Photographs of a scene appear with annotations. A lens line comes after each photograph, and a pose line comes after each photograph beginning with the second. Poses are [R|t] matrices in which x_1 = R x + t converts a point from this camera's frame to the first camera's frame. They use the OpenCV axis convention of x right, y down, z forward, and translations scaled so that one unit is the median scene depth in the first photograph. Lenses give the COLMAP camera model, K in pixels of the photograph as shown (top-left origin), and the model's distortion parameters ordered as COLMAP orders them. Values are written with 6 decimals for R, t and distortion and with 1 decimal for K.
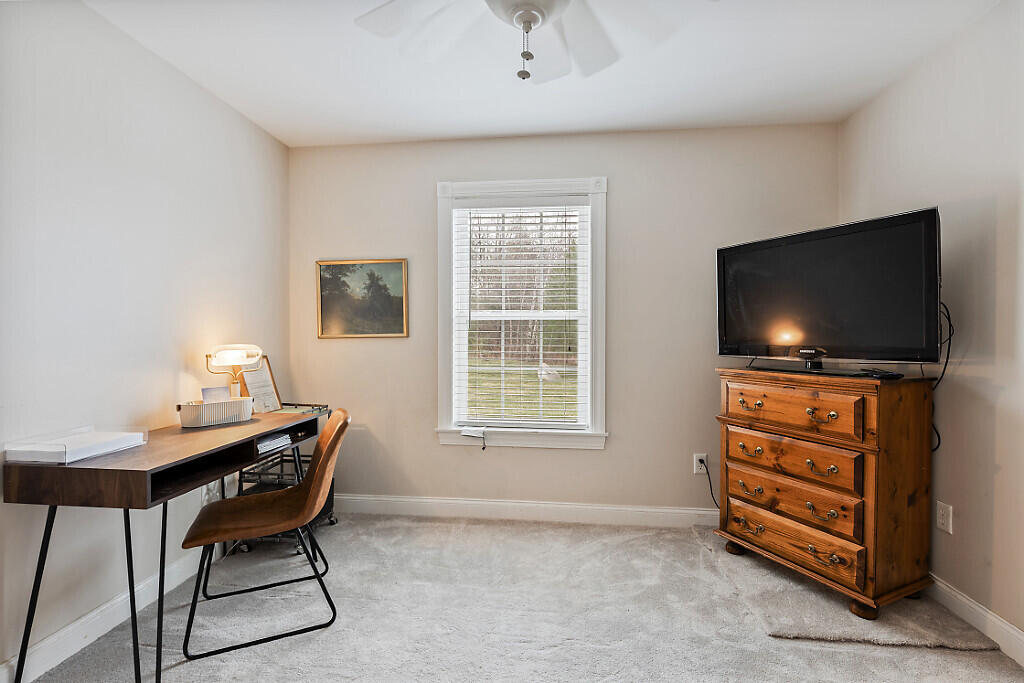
lens RADIAL K [[466.1, 0, 510.1], [0, 466.1, 336.3], [0, 0, 1]] dist [0.001147, -0.001342]
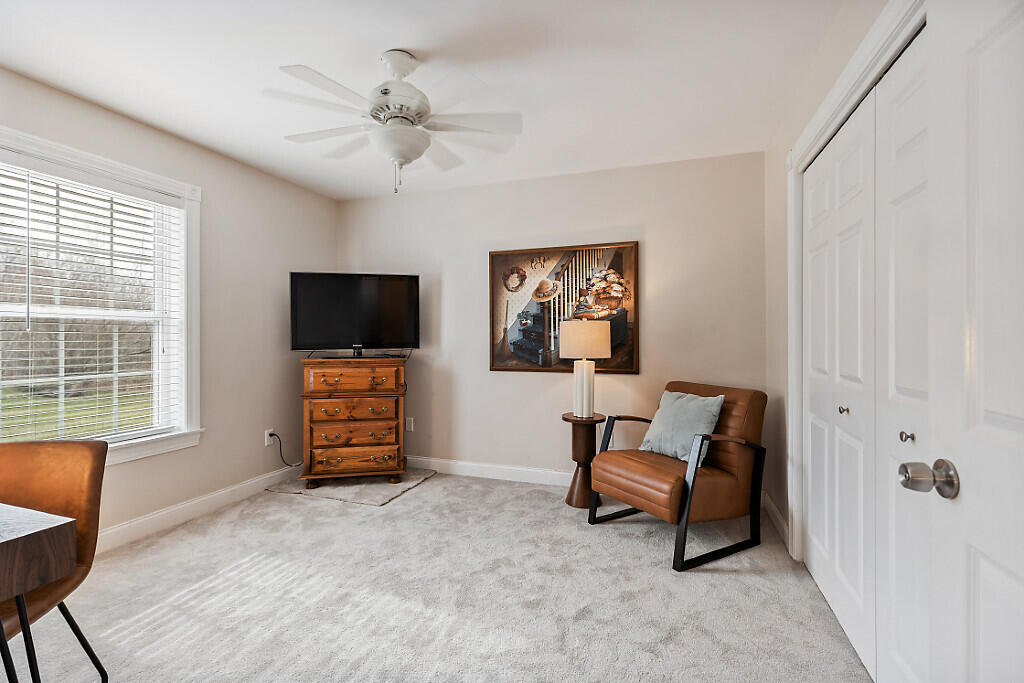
lens RADIAL K [[466.1, 0, 507.4], [0, 466.1, 337.3], [0, 0, 1]] dist [0.001147, -0.001342]
pose [[0.229163, -0.008086, 0.973354, -0.850207], [0.005713, 0.999959, 0.006961, -0.005214], [-0.973371, 0.003966, 0.229200, 0.100130]]
